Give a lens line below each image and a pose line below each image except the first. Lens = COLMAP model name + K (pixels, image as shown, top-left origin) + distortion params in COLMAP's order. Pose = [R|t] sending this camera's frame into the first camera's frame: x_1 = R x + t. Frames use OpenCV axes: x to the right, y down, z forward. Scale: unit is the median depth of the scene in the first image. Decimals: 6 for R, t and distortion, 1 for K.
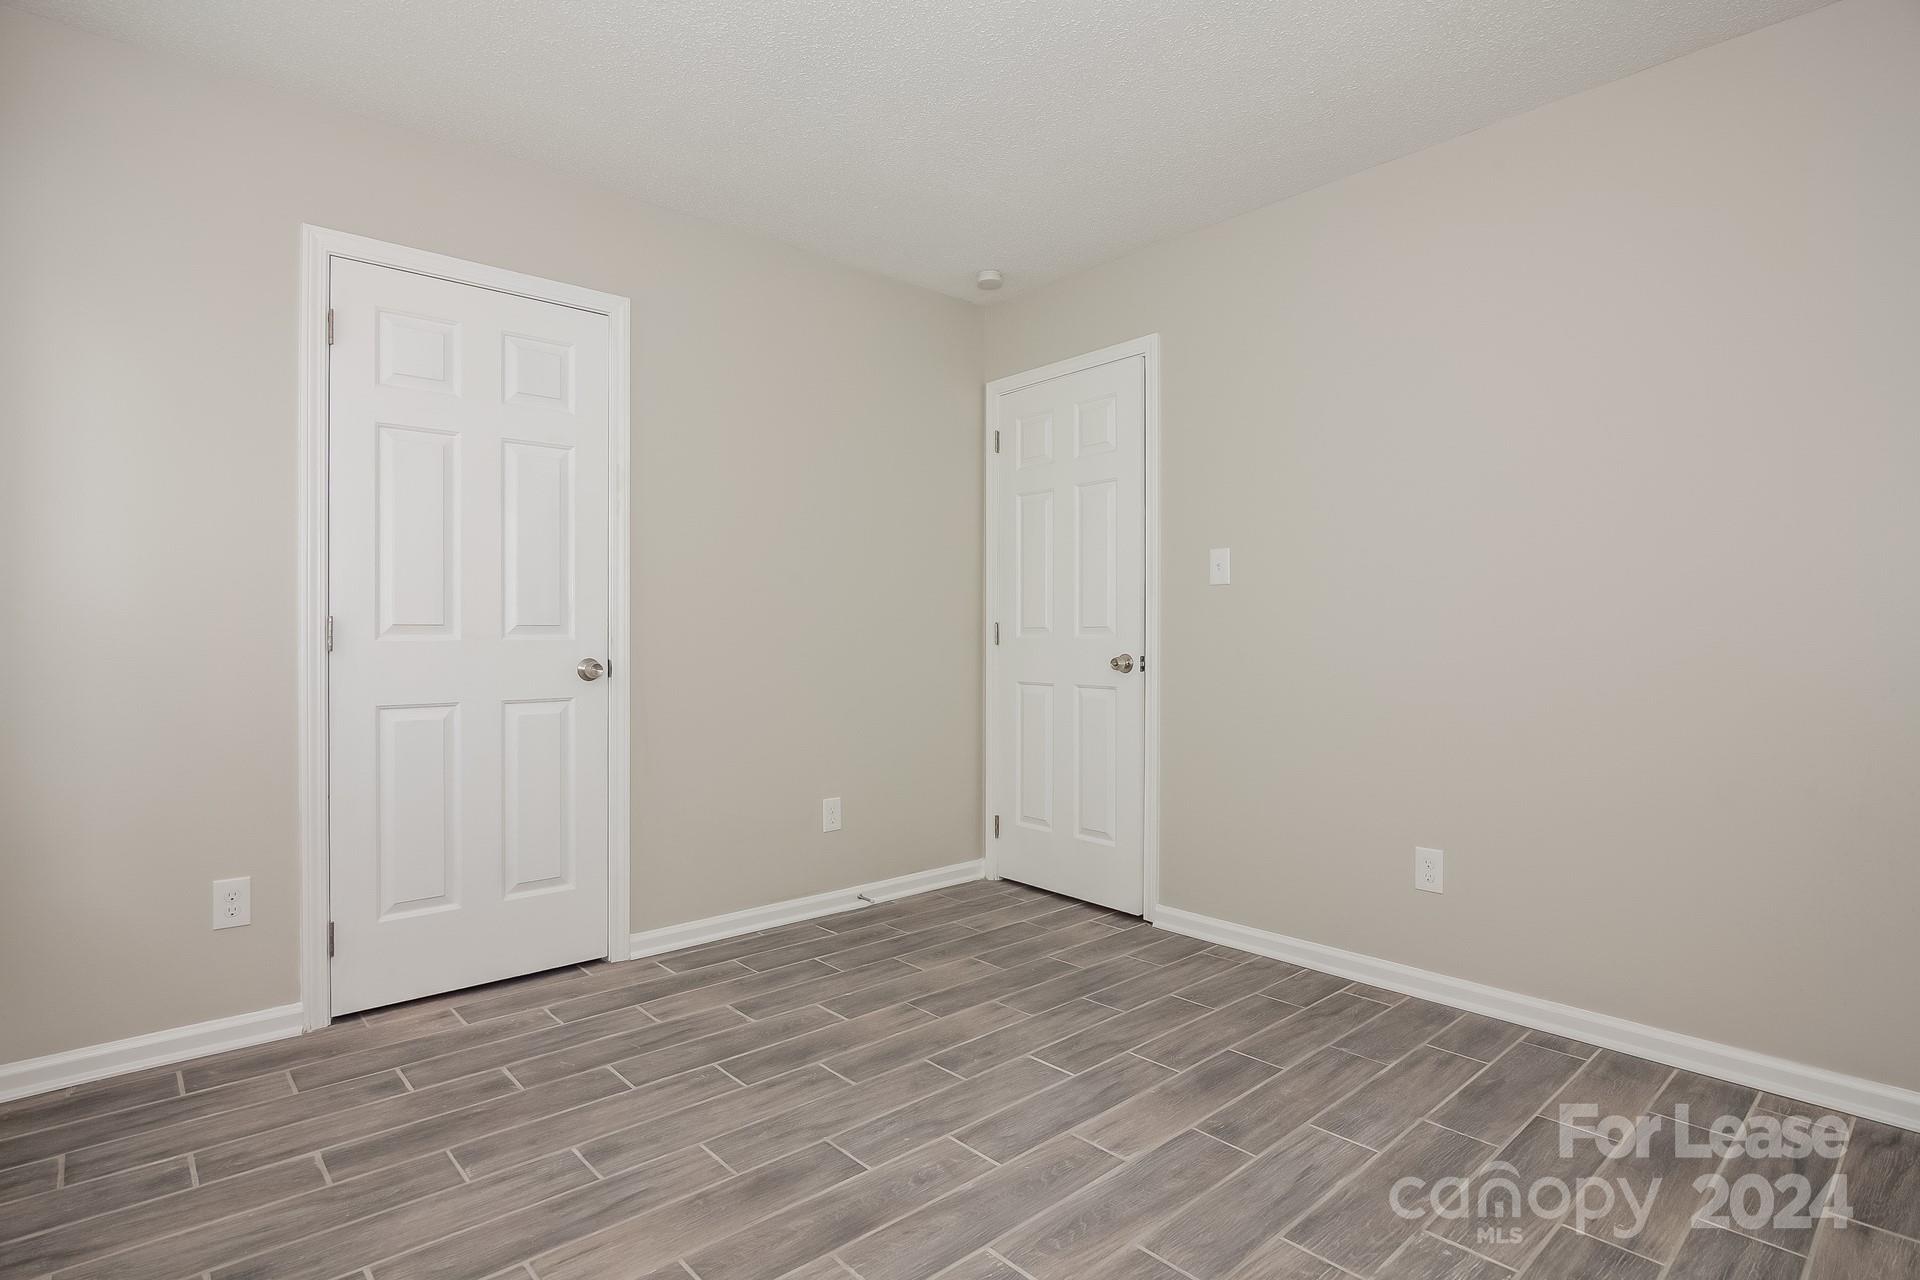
lens RADIAL K [[962.9, 0, 965.8], [0, 962.9, 641.7], [0, 0, 1]] dist [0.000497, -0.000424]
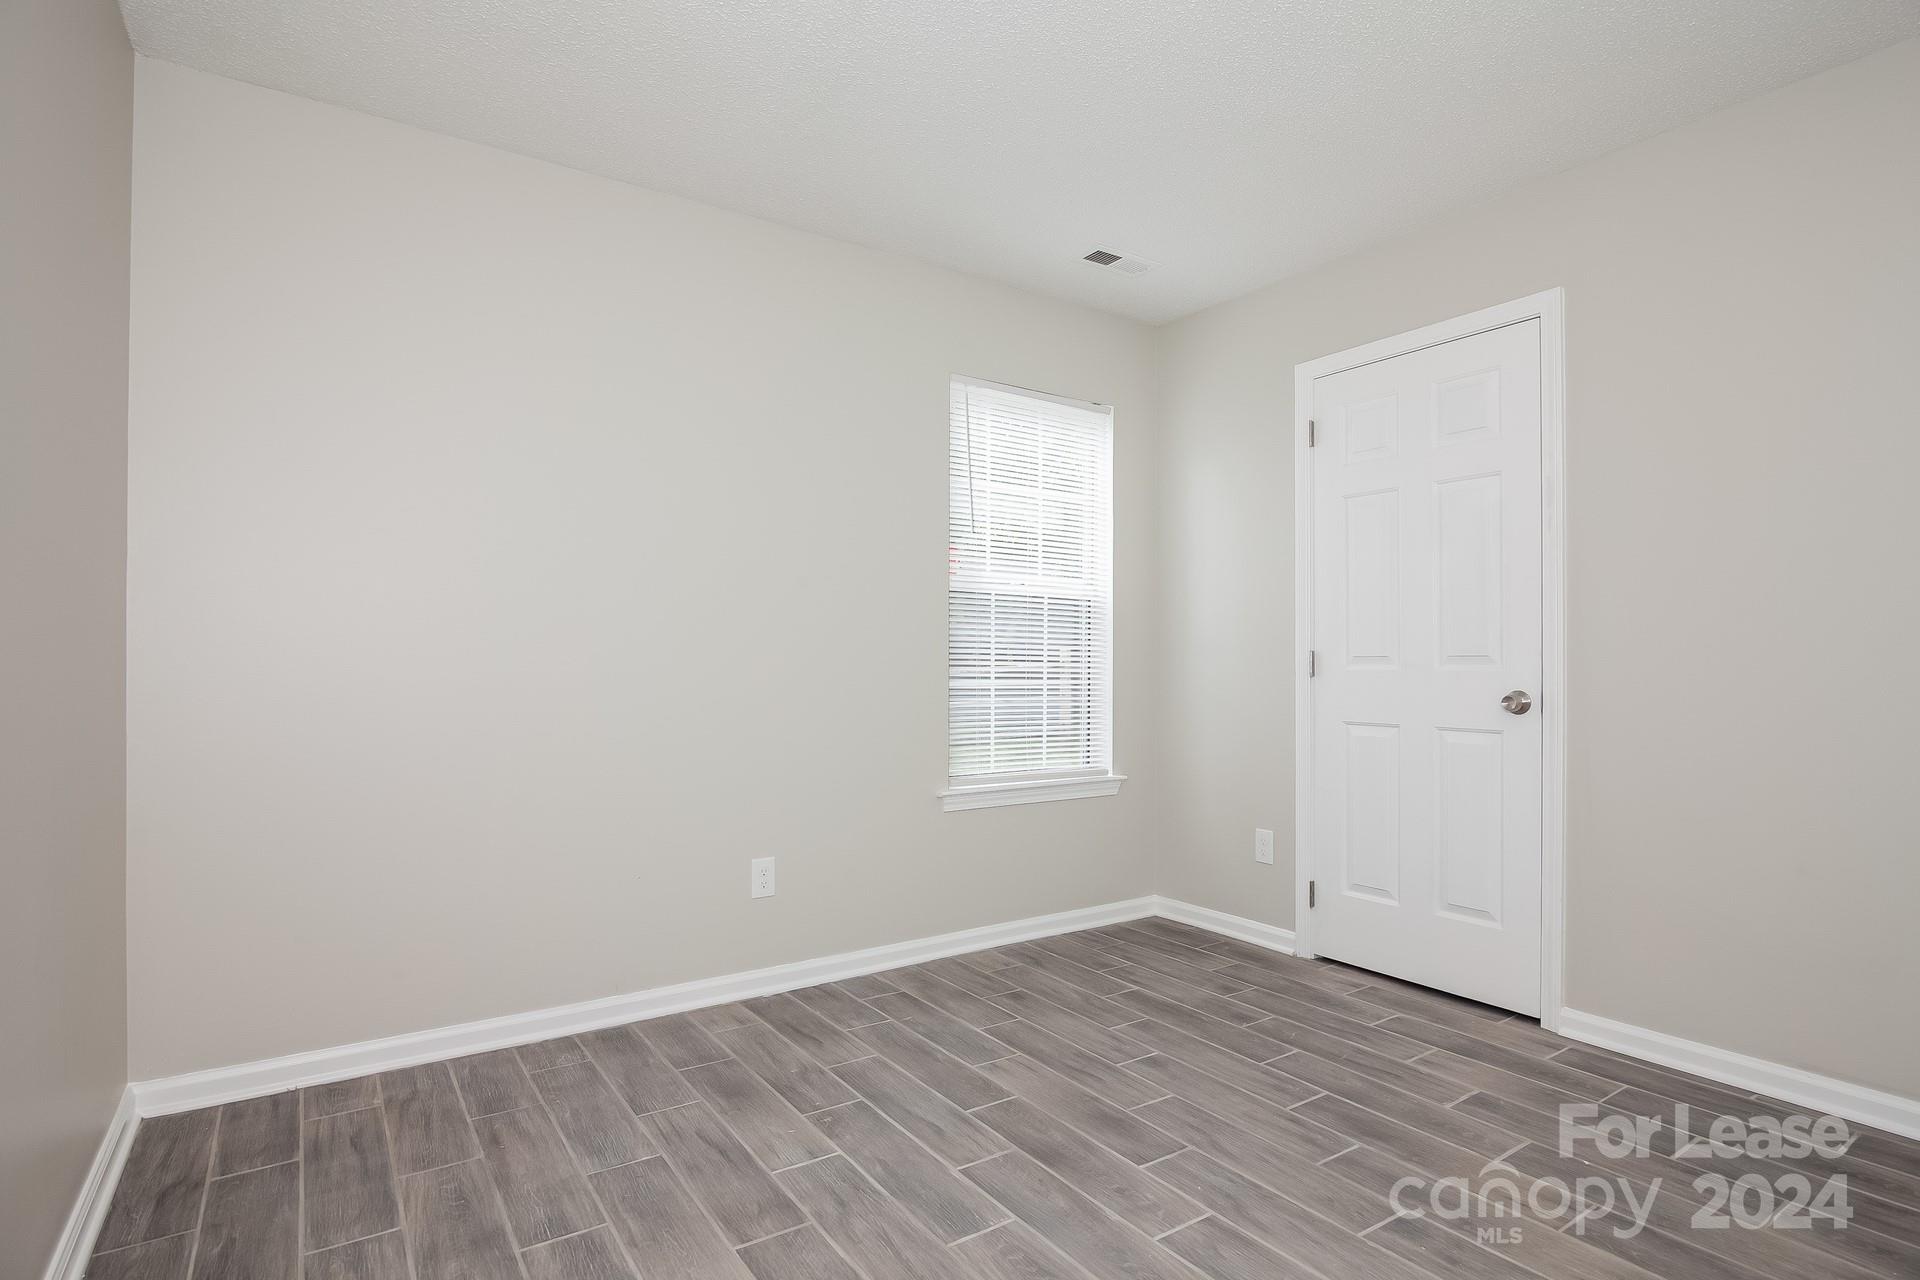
lens RADIAL K [[962.9, 0, 965.8], [0, 962.9, 641.7], [0, 0, 1]] dist [0.000497, -0.000424]
pose [[-0.136509, -0.031796, -0.990128, 0.781960], [-0.007493, 0.999489, -0.031064, 0.005588], [0.990611, 0.003178, -0.136677, 0.754382]]
